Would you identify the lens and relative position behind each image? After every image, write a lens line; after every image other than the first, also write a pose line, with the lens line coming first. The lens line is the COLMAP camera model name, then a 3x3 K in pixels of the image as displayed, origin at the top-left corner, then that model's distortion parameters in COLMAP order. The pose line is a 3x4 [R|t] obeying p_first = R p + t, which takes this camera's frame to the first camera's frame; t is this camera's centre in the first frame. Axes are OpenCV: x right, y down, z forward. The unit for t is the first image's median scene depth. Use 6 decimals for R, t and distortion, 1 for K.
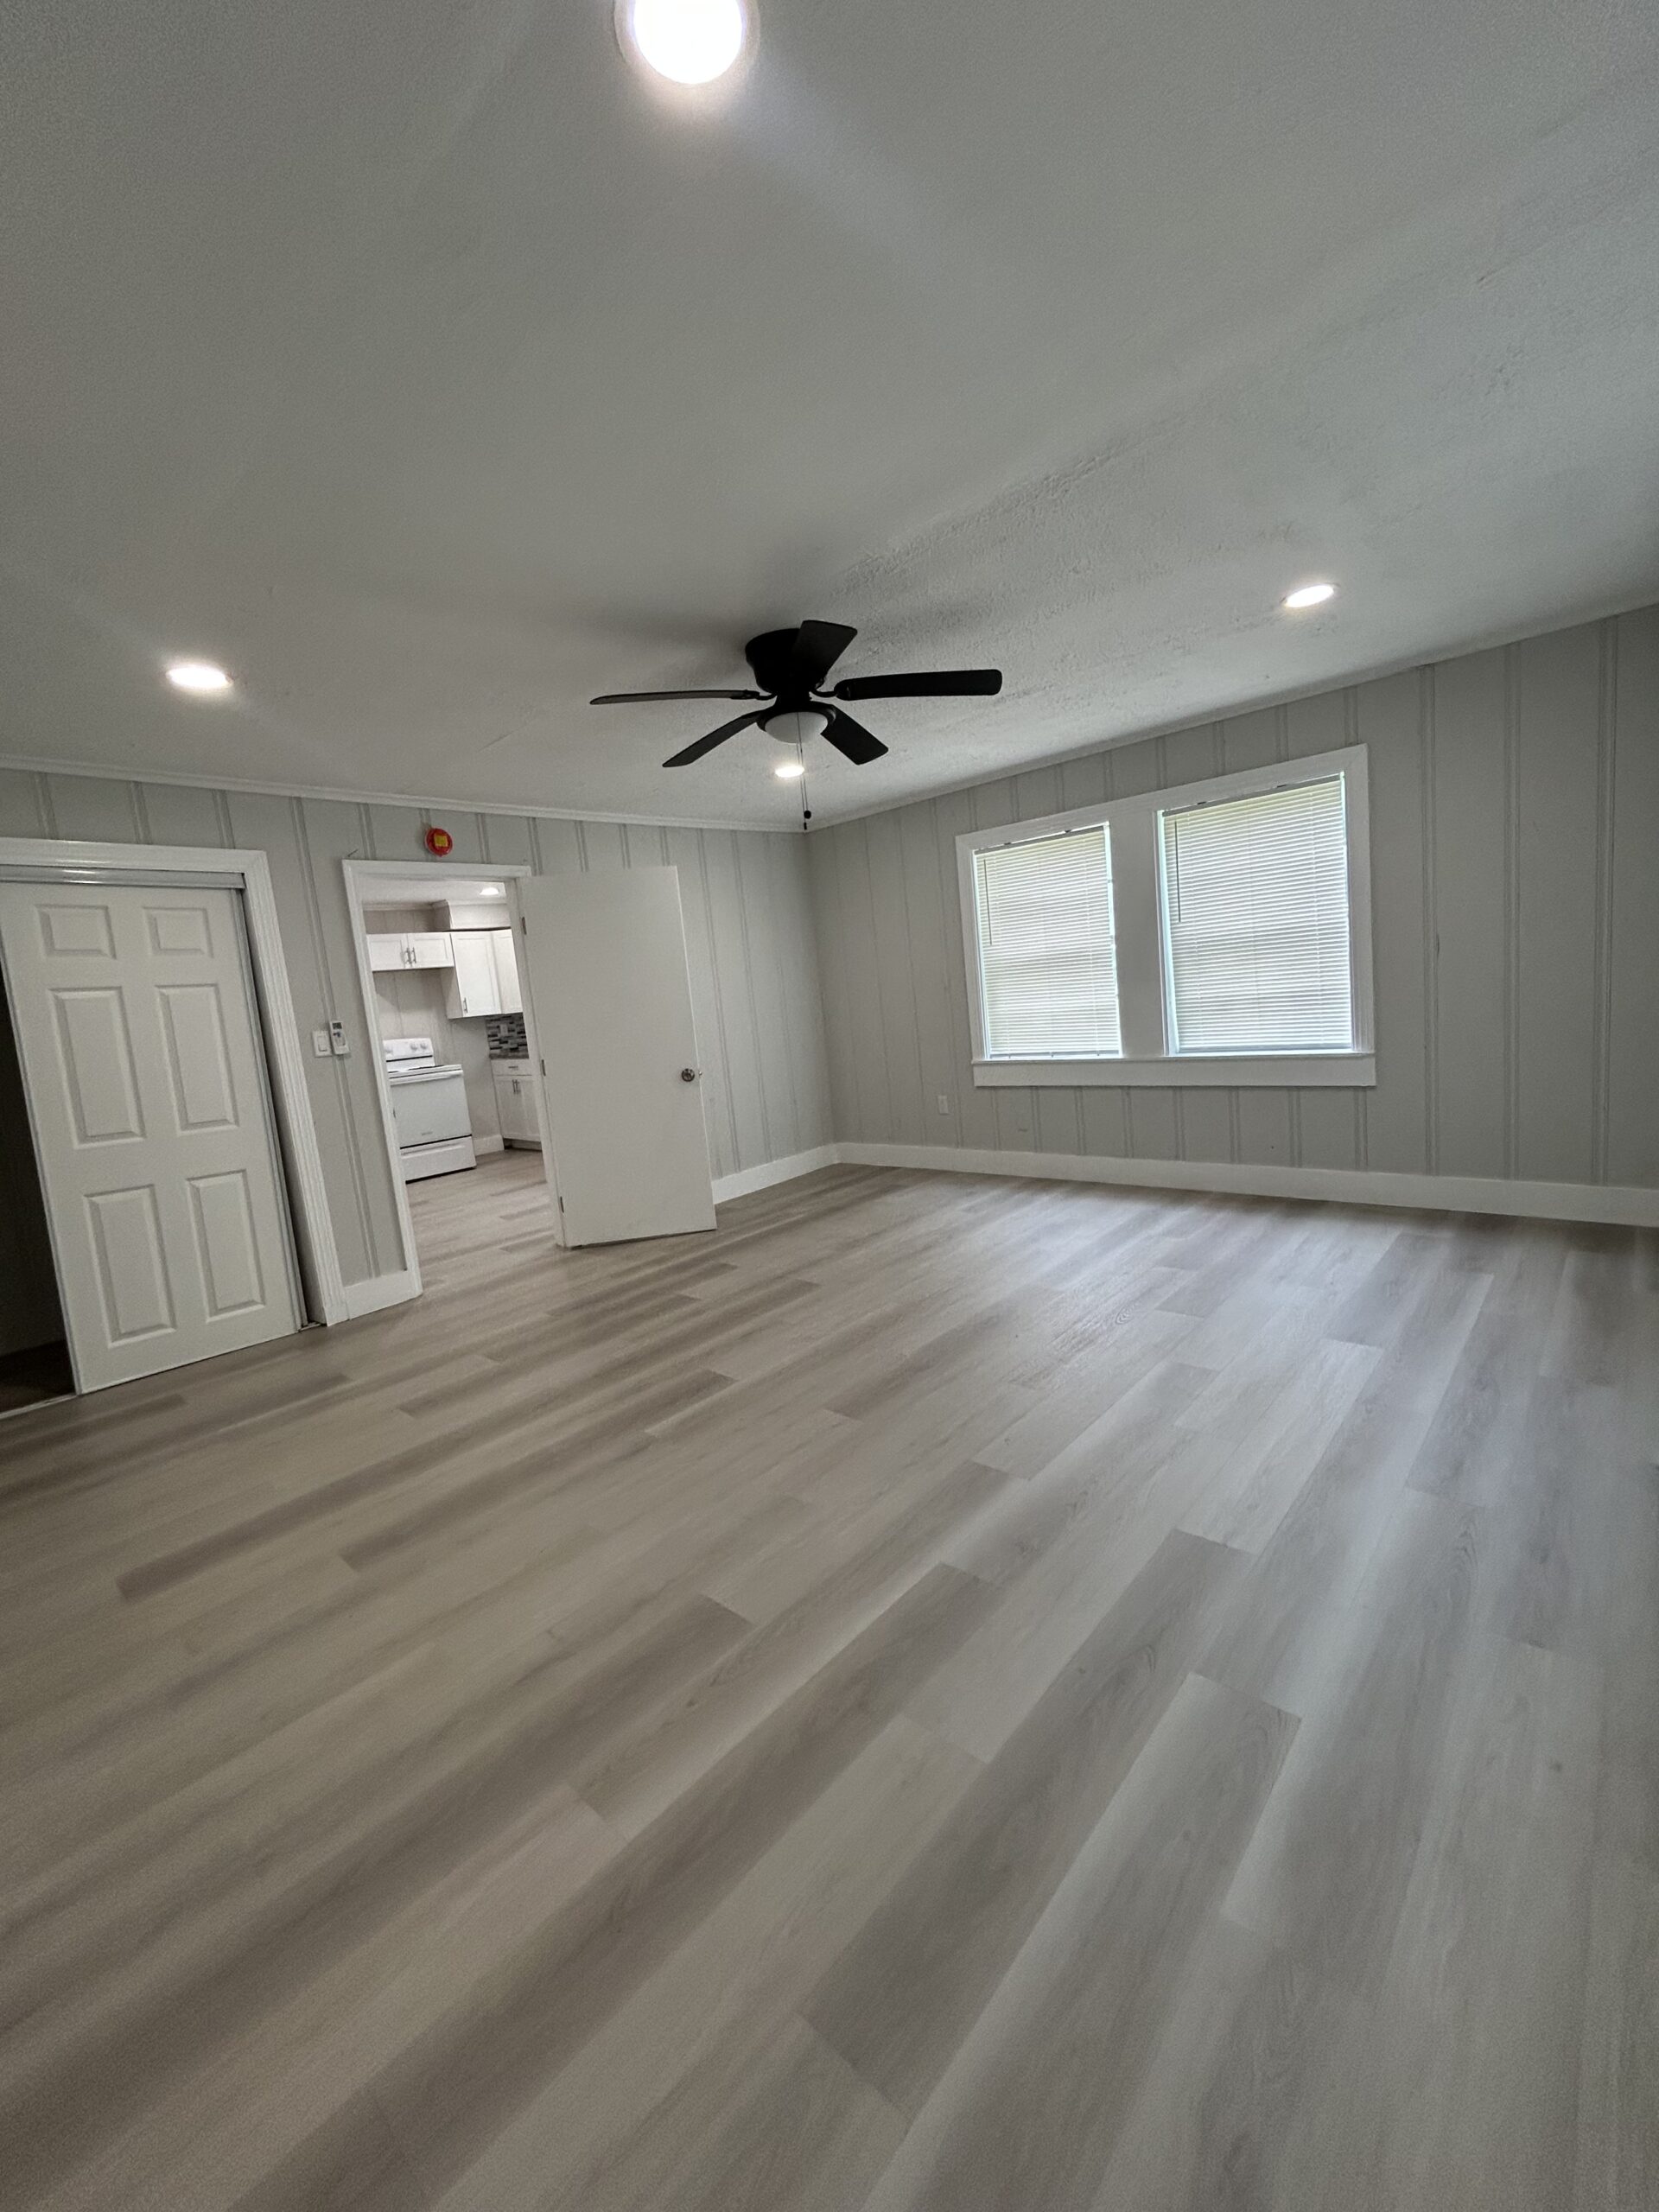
lens RADIAL K [[892.3, 0, 843.6], [0, 892.3, 1098.6], [0, 0, 1]] dist [-0.002997, 0.000367]
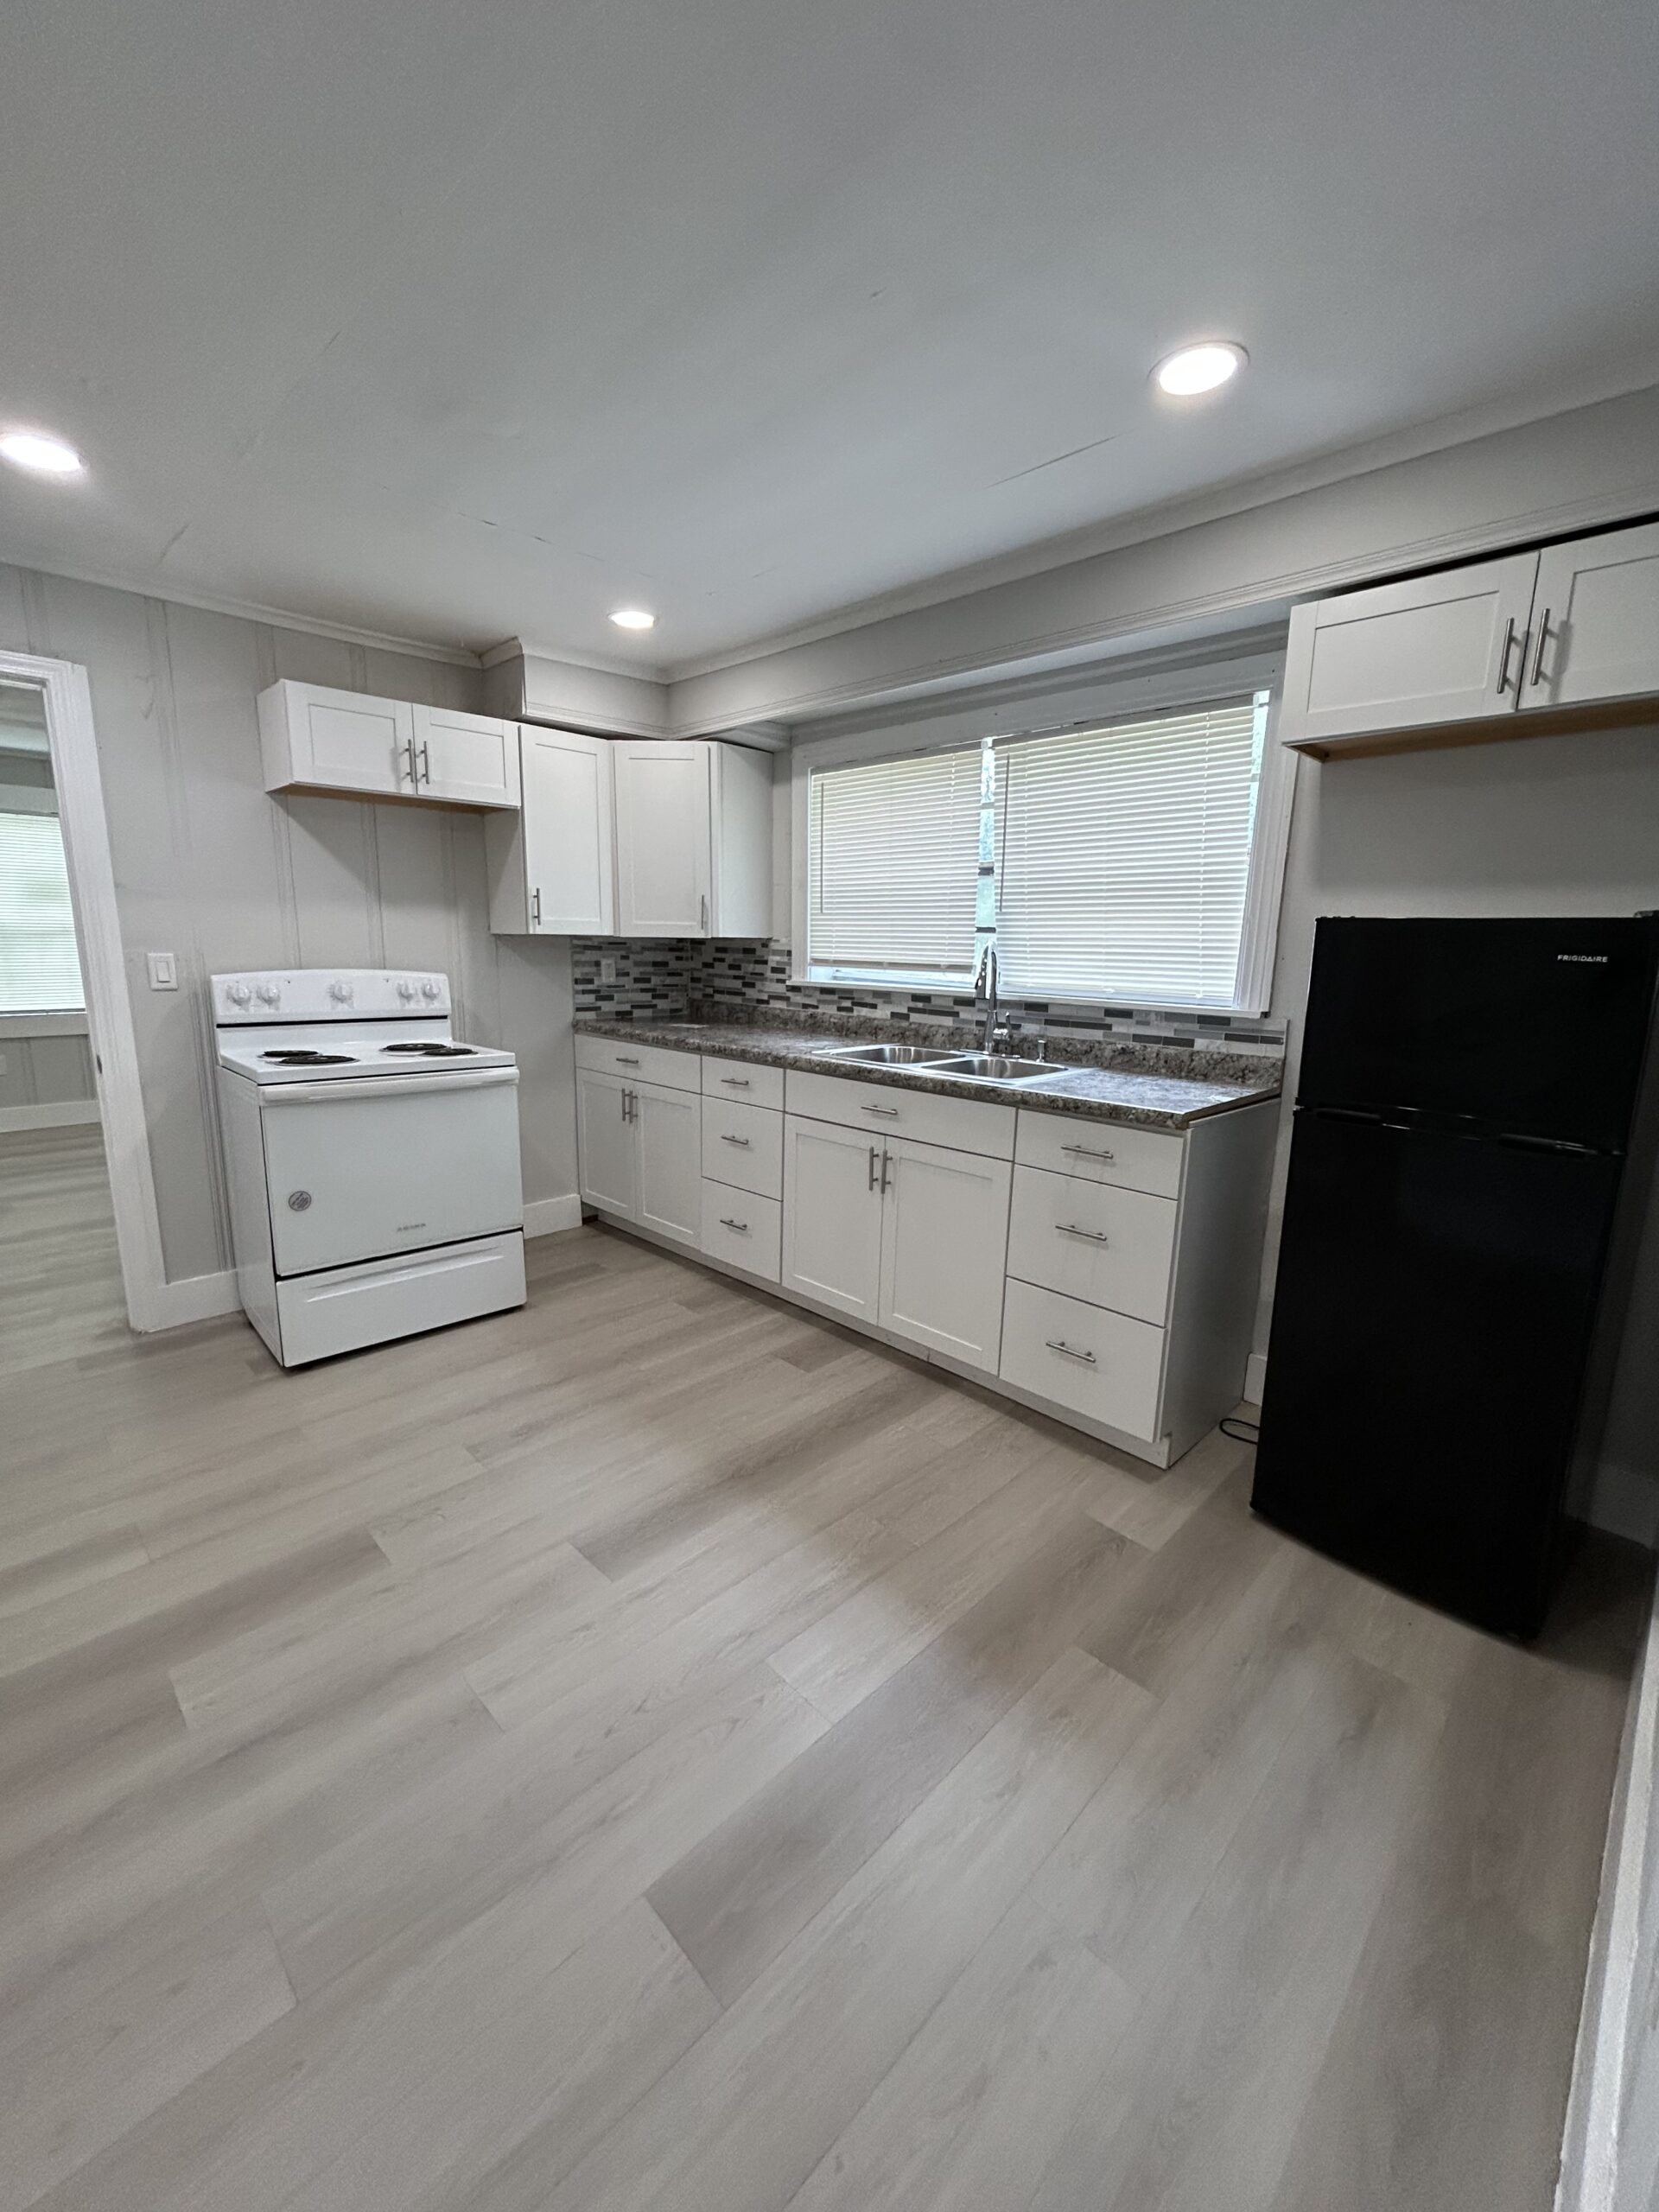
lens RADIAL K [[892.3, 0, 830.4], [0, 892.3, 1100.0], [0, 0, 1]] dist [-0.002997, 0.000367]
pose [[0.992300, 0.117927, -0.037860, -0.241824], [-0.115955, 0.991964, 0.050624, -0.047738], [0.043525, -0.045844, 0.998000, 0.541573]]
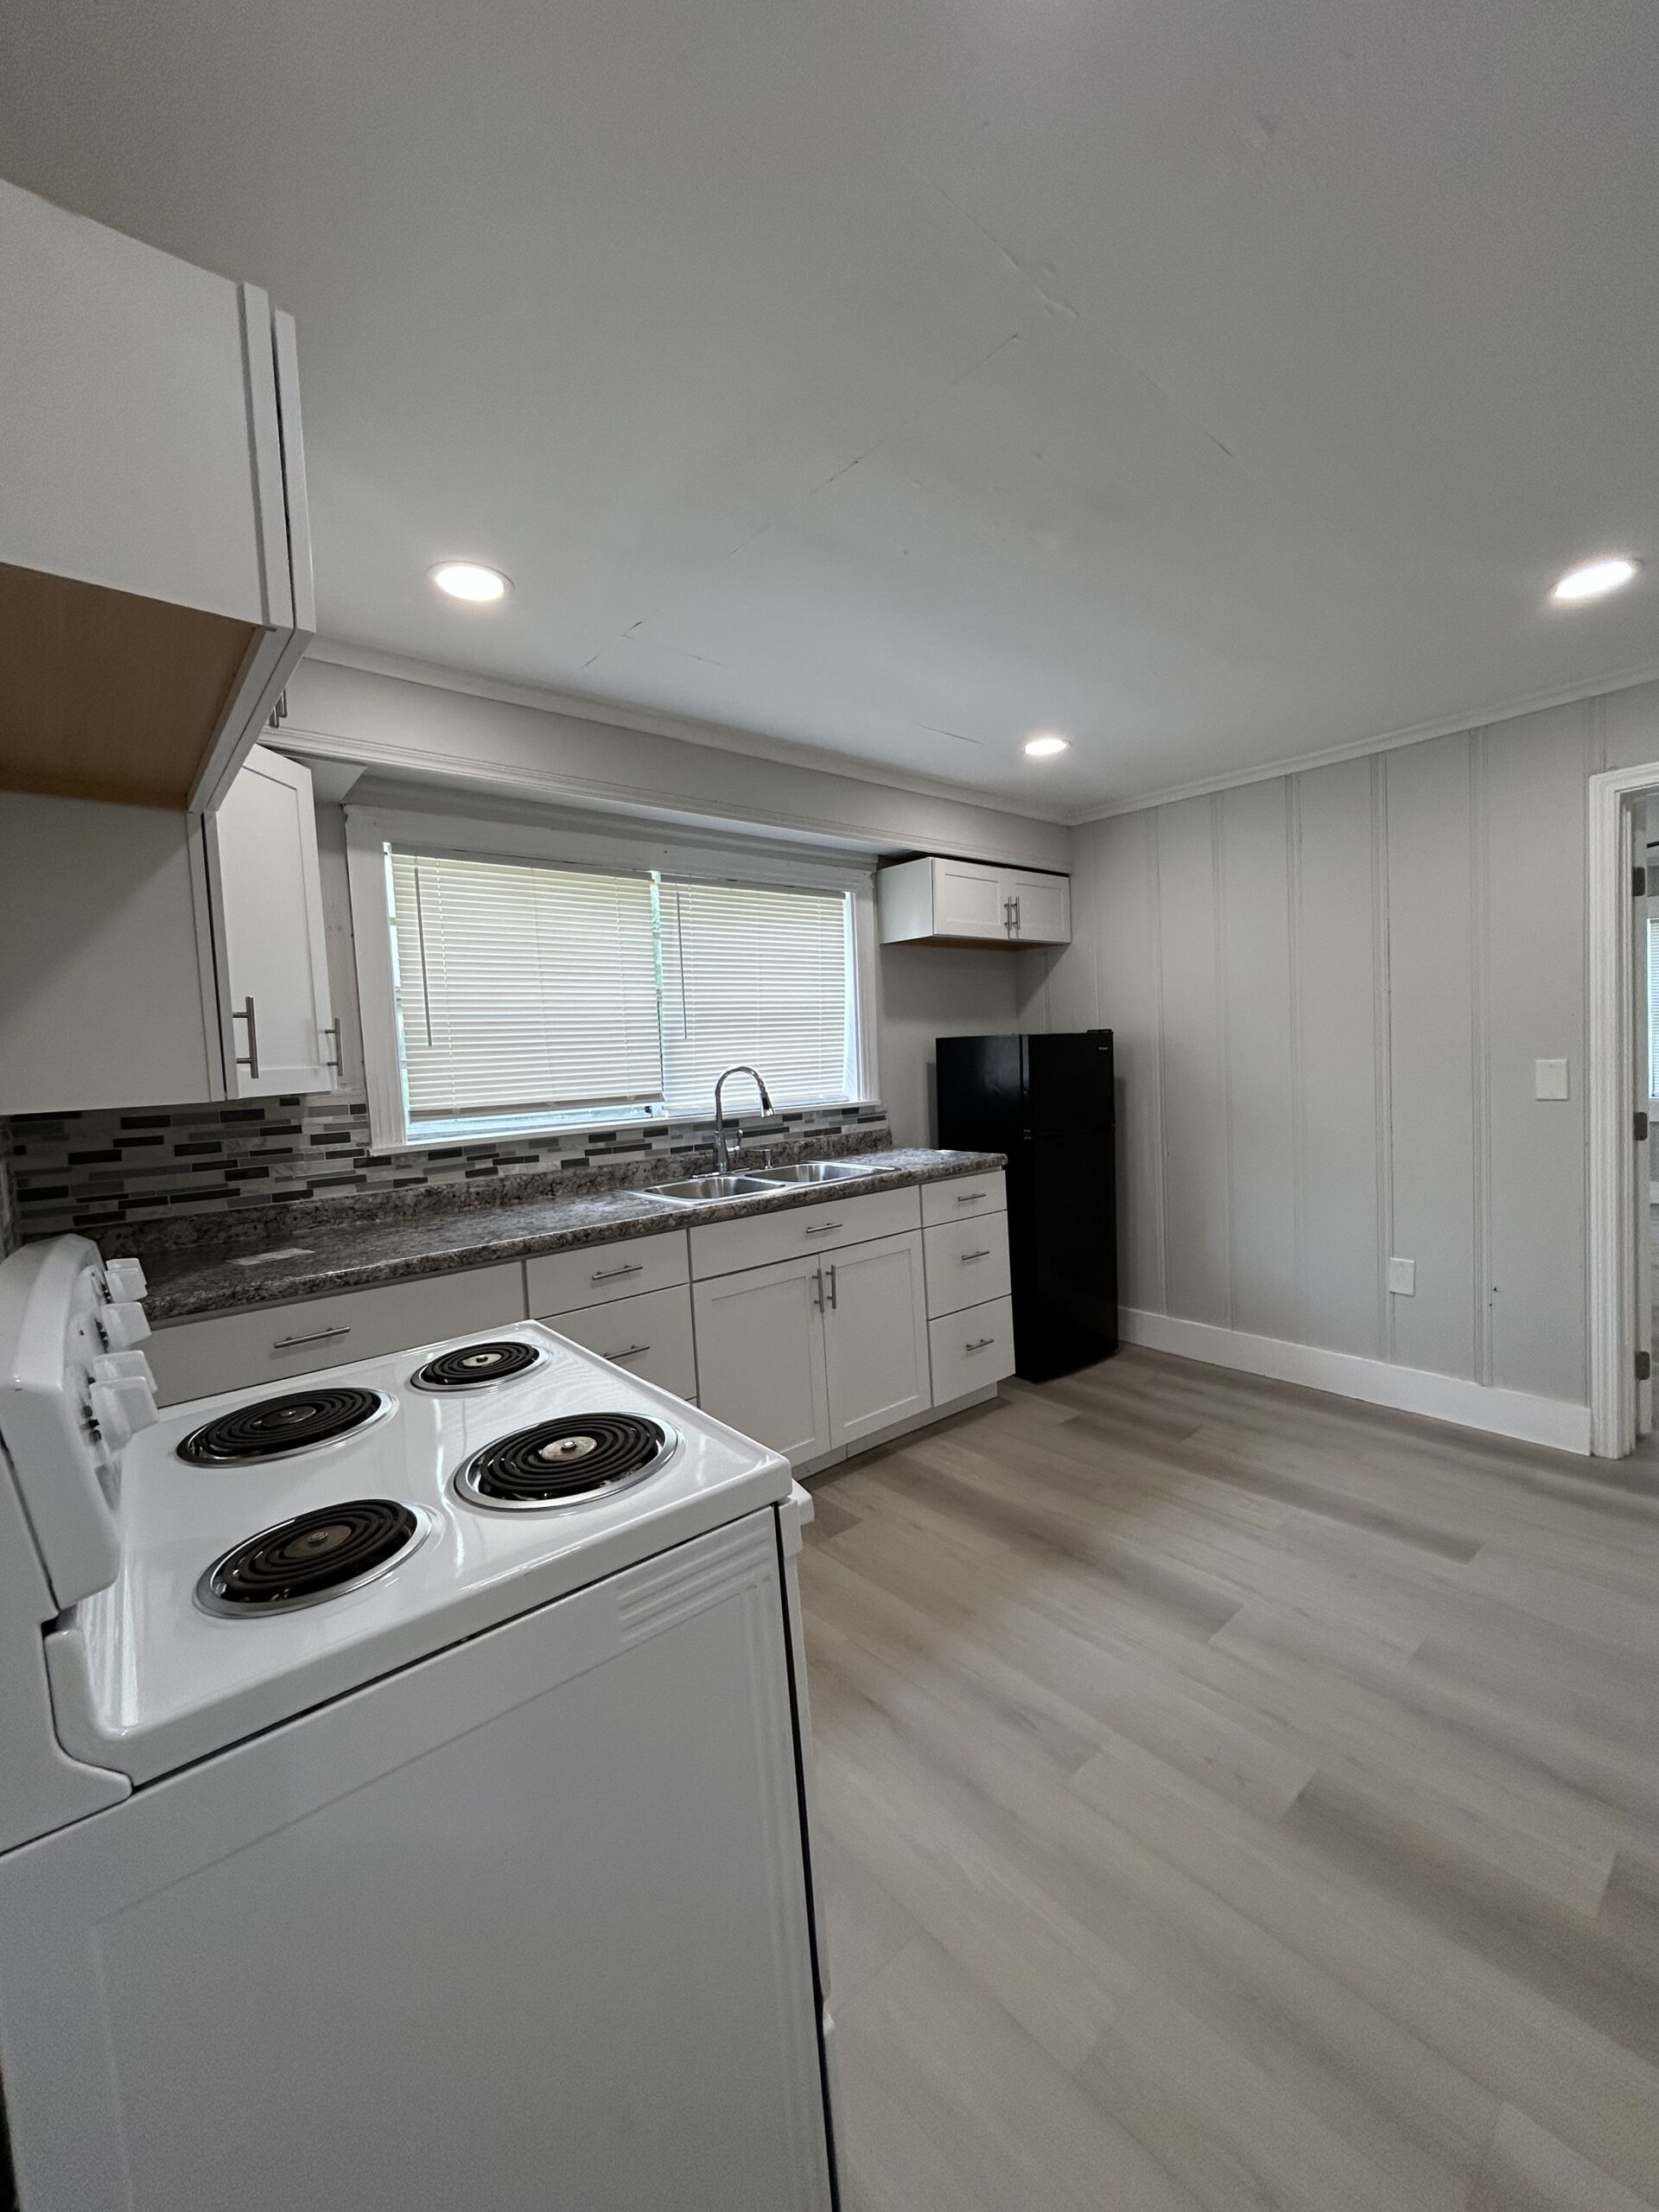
lens RADIAL K [[892.3, 0, 826.6], [0, 892.3, 1099.6], [0, 0, 1]] dist [-0.002997, 0.000367]
pose [[0.149573, 0.033621, 0.988179, -0.548192], [0.165744, 0.984427, -0.058580, -0.056523], [-0.974760, 0.172547, 0.141671, 0.798687]]
